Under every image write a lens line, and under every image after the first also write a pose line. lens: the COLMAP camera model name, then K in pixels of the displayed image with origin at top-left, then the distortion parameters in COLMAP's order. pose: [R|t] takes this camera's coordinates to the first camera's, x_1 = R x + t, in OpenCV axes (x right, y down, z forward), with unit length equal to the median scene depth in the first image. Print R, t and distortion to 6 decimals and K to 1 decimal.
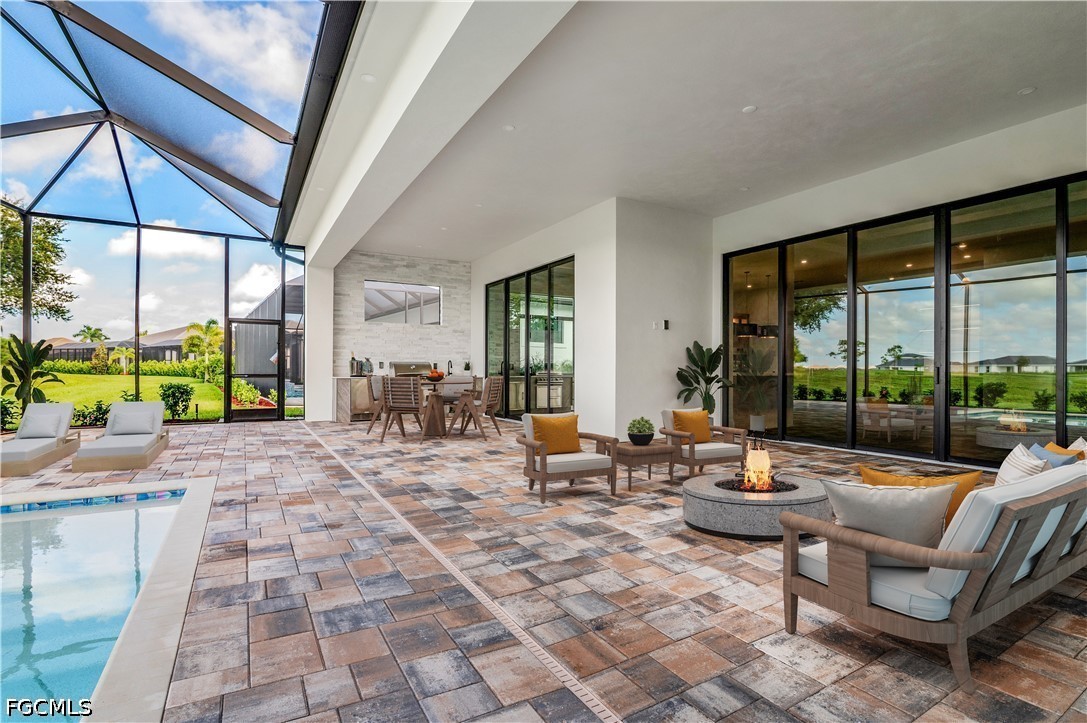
lens RADIAL K [[477.1, 0, 541.1], [0, 477.1, 361.1], [0, 0, 1]] dist [-0.003266, -0.000274]
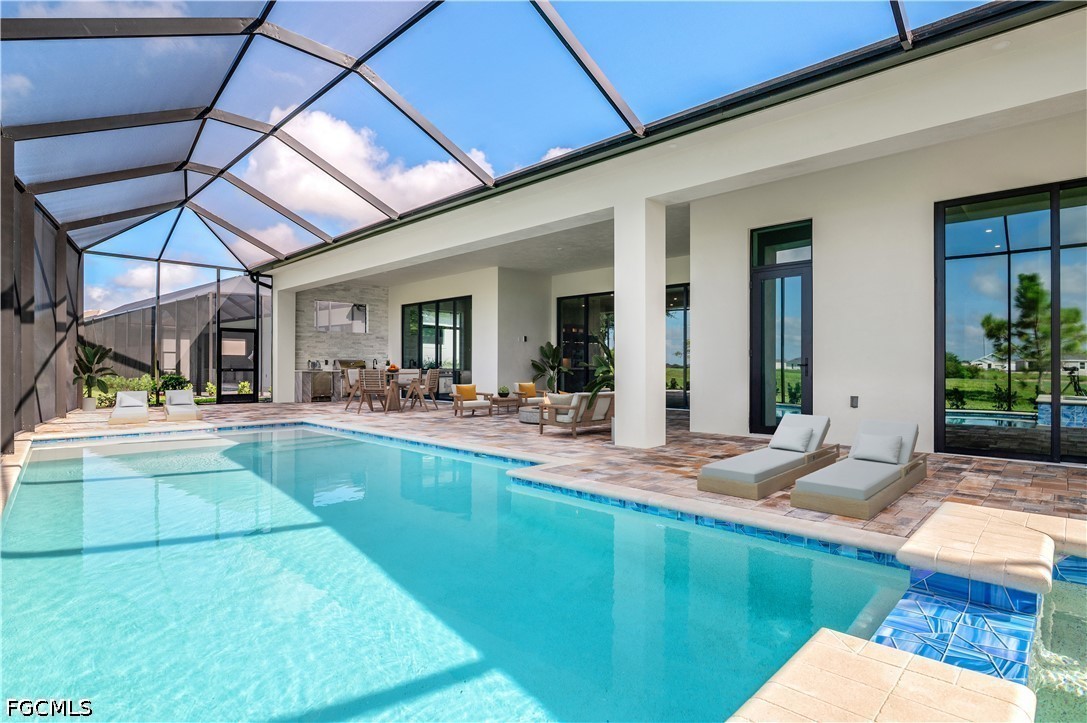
lens RADIAL K [[569.7, 0, 534.0], [0, 569.7, 365.6], [0, 0, 1]] dist [0.006788, 0.000638]
pose [[0.976315, 0.010614, 0.216094, -0.107602], [-0.011296, 0.999934, 0.001923, 0.008826], [-0.216059, -0.004318, 0.976371, -0.763846]]
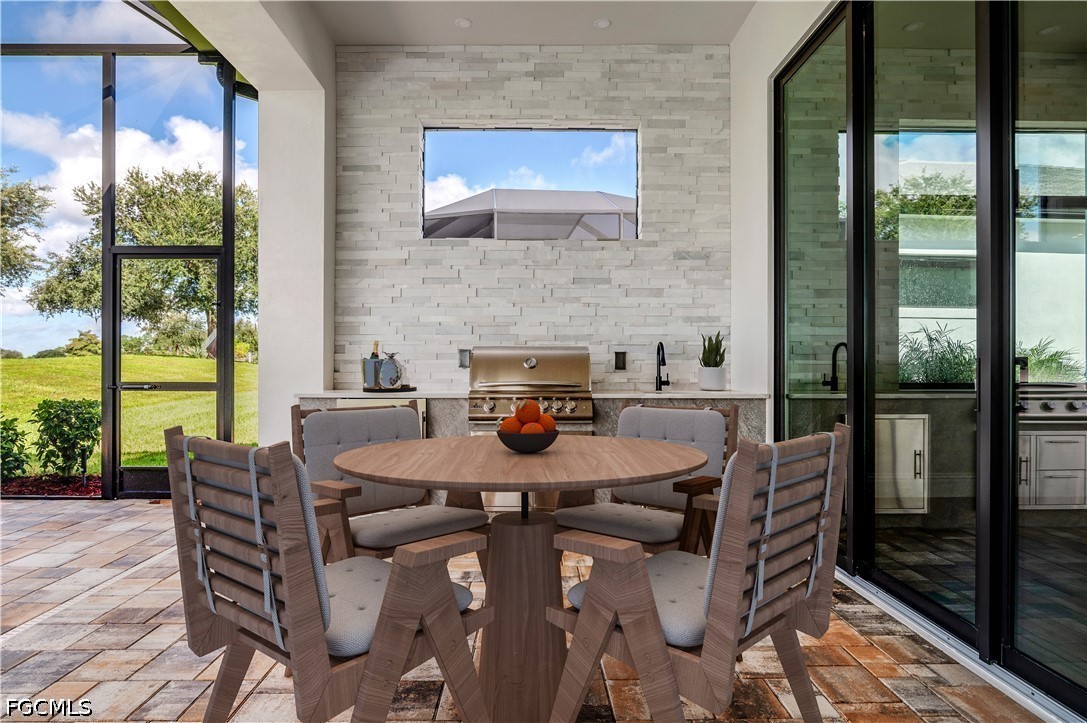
lens RADIAL K [[623.6, 0, 547.0], [0, 623.6, 365.2], [0, 0, 1]] dist [0.004077, 0.000568]
pose [[0.870079, -0.003046, -0.492903, -0.053221], [0.009485, 0.999899, 0.010564, 0.009700], [0.492821, -0.013867, 0.870020, 0.645042]]
